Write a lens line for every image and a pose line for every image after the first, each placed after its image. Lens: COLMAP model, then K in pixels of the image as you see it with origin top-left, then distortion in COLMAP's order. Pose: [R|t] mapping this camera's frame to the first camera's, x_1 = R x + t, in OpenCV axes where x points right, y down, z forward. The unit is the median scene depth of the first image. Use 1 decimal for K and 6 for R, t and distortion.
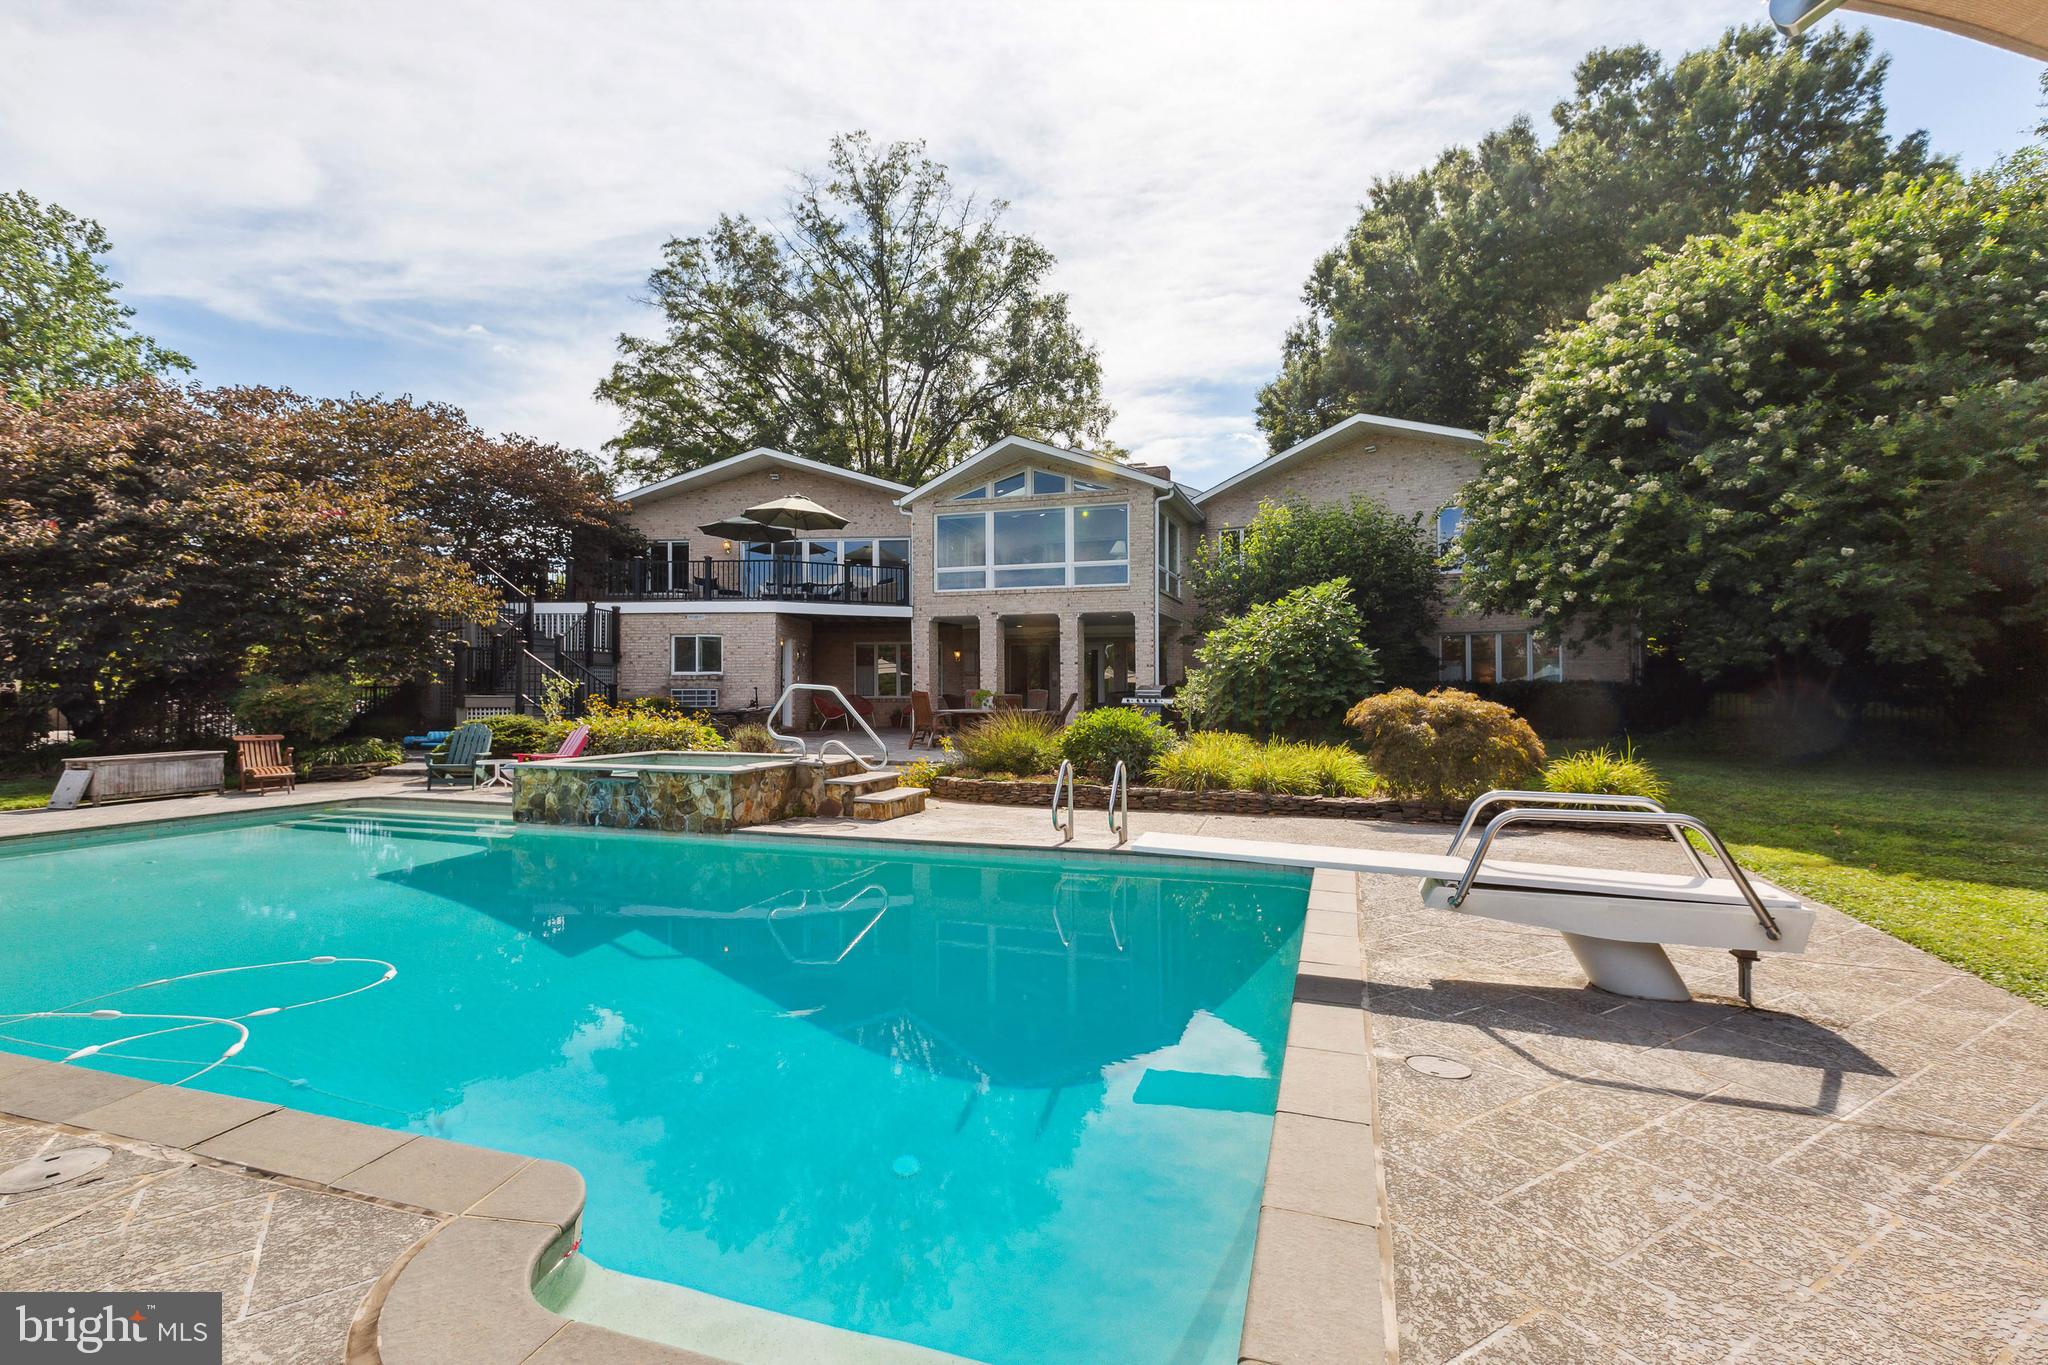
lens RADIAL K [[943.8, 0, 1017.9], [0, 943.8, 682.9], [0, 0, 1]] dist [0.009380, 0.000141]
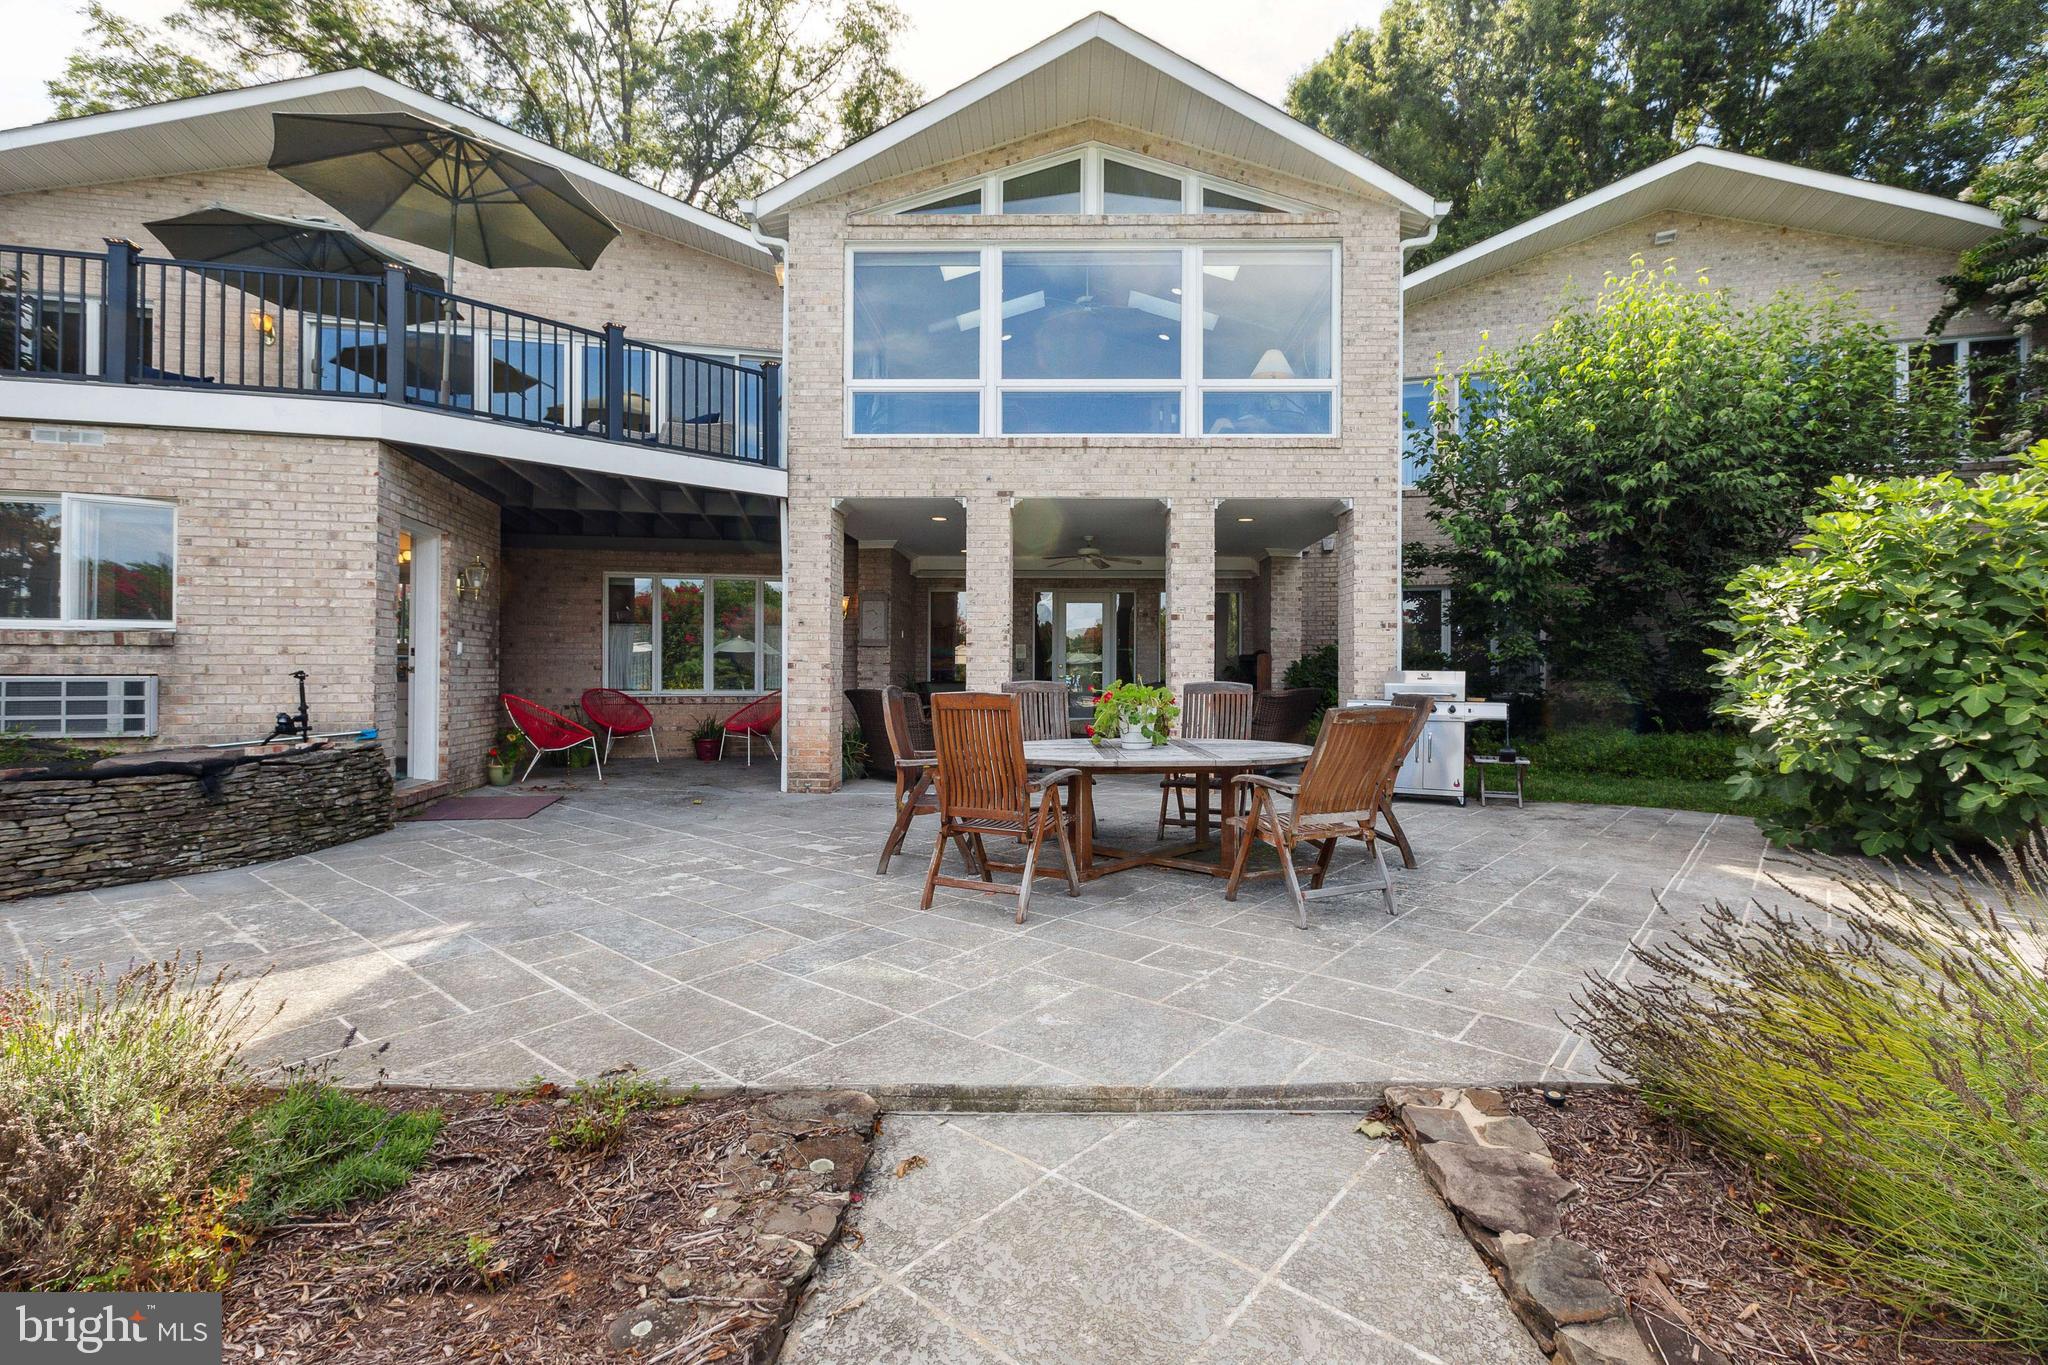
lens RADIAL K [[943.8, 0, 1033.7], [0, 943.8, 669.3], [0, 0, 1]] dist [0.009380, 0.000141]
pose [[0.953655, 0.004949, 0.300862, -0.135445], [-0.005980, 0.999979, 0.002507, 0.001422], [-0.300843, -0.004190, 0.953665, 0.599667]]
